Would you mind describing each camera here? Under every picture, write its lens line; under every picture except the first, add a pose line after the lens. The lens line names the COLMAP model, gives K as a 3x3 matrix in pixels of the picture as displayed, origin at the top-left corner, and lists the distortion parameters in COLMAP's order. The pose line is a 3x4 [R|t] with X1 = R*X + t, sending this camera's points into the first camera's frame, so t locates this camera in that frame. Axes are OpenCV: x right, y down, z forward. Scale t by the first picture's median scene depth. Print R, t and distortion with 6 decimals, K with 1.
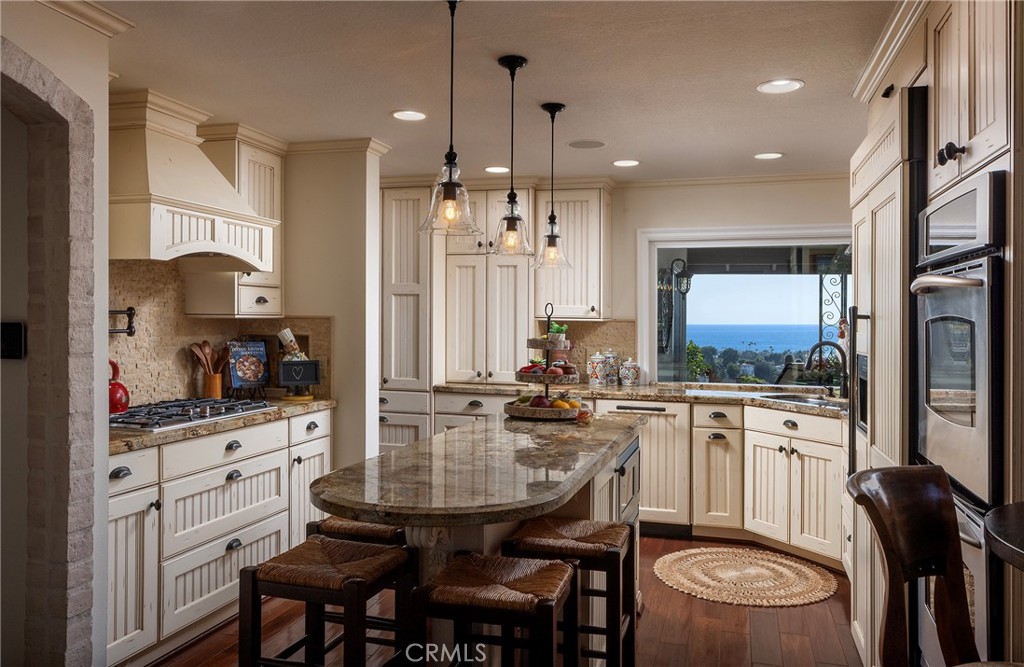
lens RADIAL K [[789.8, 0, 512.0], [0, 789.8, 333.6], [0, 0, 1]] dist [0.012921, 0.001424]
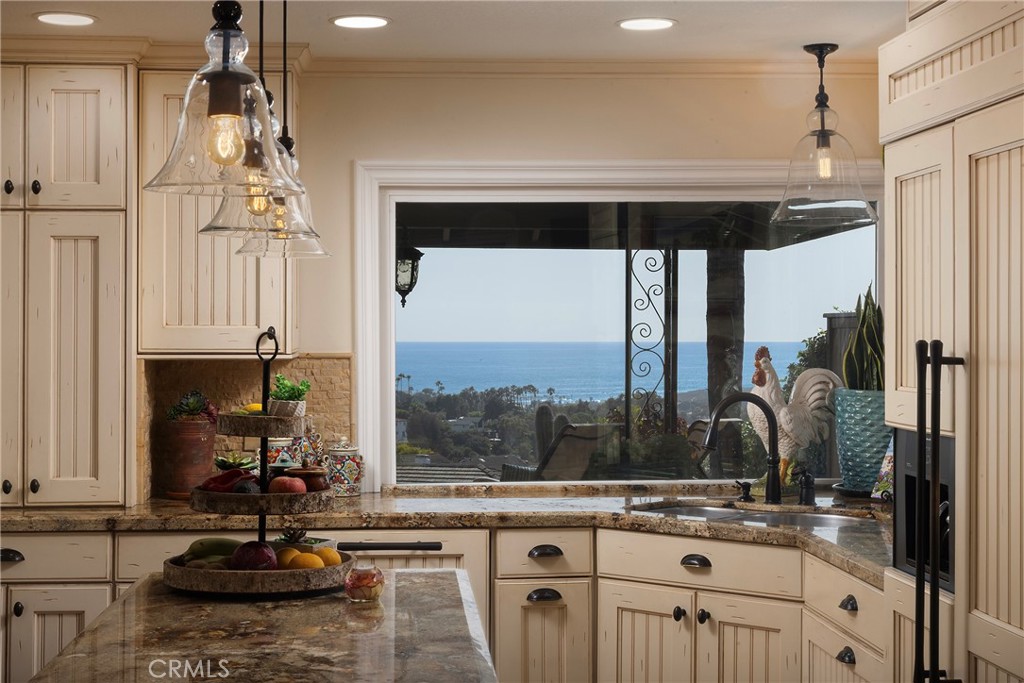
lens RADIAL K [[1655.2, 0, 511.8], [0, 1655.2, 338.0], [0, 0, 1]] dist [0.043609, 0.000000]
pose [[0.937641, -0.013775, 0.347331, -0.108416], [0.018697, 0.999767, -0.010823, -0.016556], [-0.347101, 0.016642, 0.937680, 0.054150]]
